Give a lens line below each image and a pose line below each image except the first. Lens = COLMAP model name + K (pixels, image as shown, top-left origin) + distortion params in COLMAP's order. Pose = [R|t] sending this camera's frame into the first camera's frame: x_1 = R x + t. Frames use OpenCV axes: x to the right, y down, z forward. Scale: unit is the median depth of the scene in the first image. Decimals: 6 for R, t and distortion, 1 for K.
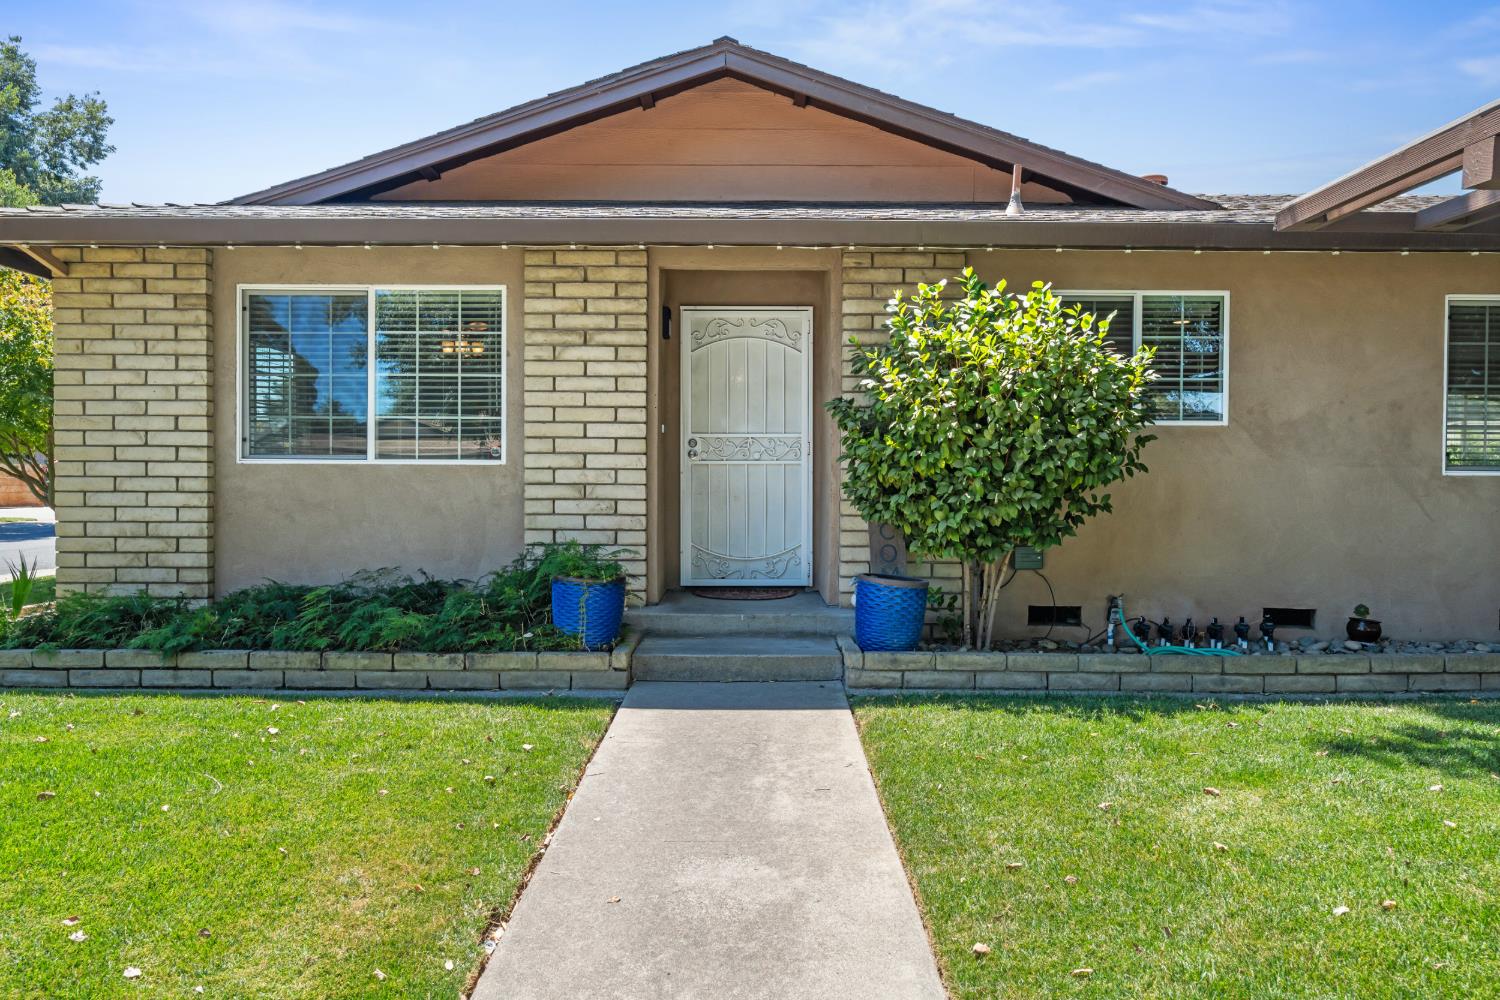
lens RADIAL K [[1045.9, 0, 750.4], [0, 1045.9, 500.3], [0, 0, 1]] dist [0.016190, 0.004384]
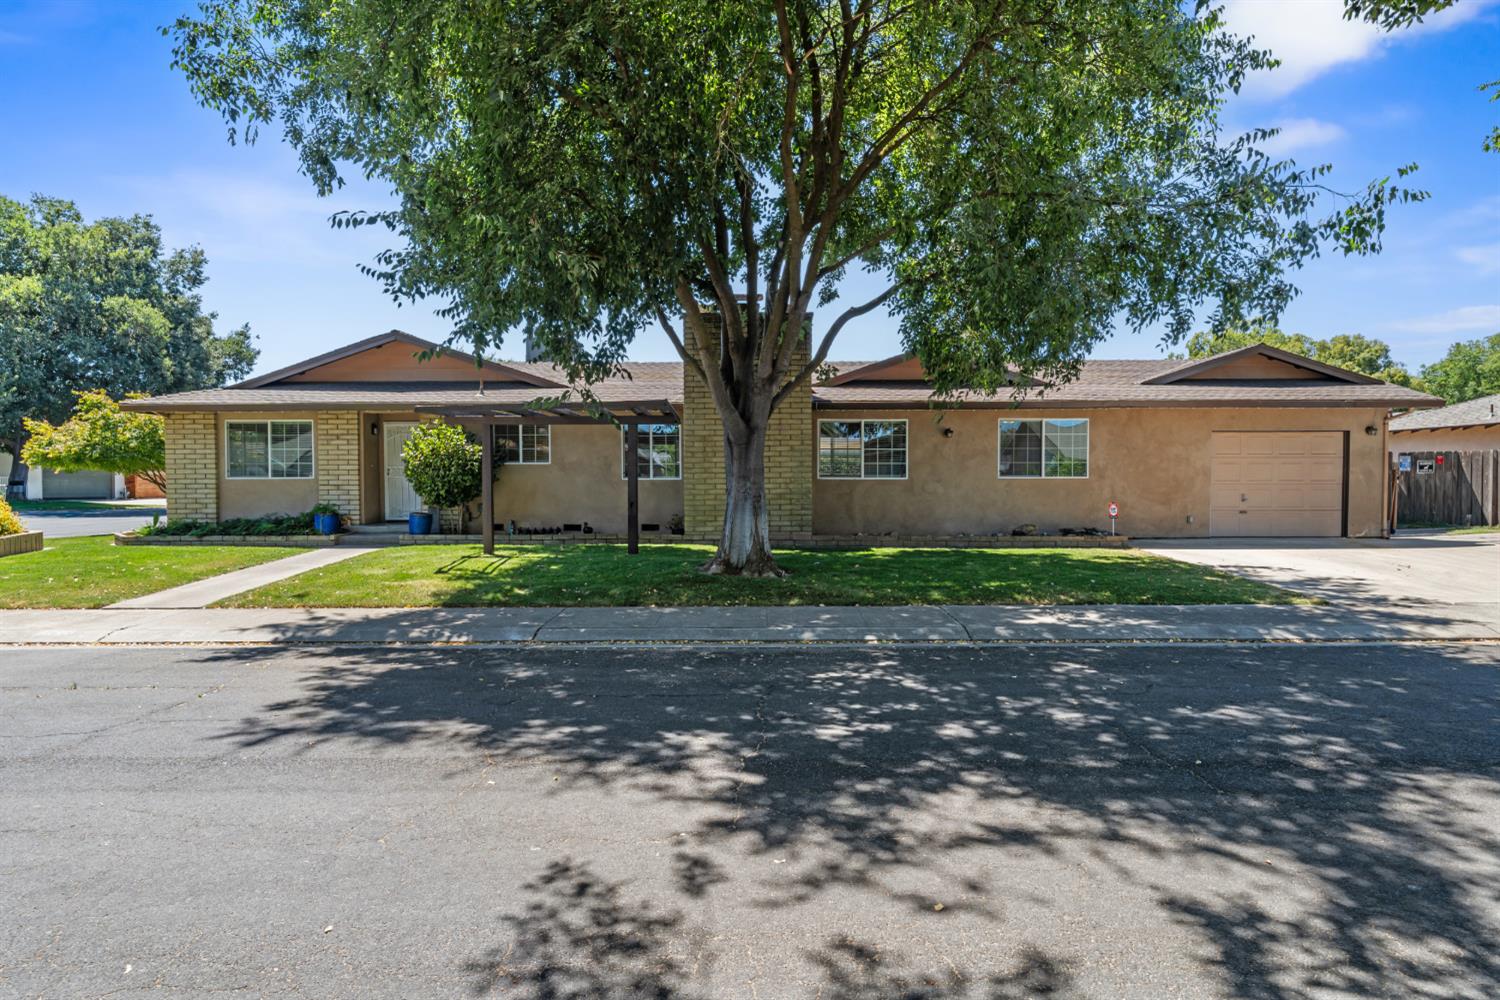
lens RADIAL K [[855.7, 0, 750.8], [0, 855.7, 496.4], [0, 0, 1]] dist [-0.002234, -0.000569]
pose [[0.999948, -0.008663, 0.005365, 1.014907], [0.008635, 0.999949, 0.005248, 0.015401], [-0.005410, -0.005201, 0.999972, -1.477638]]
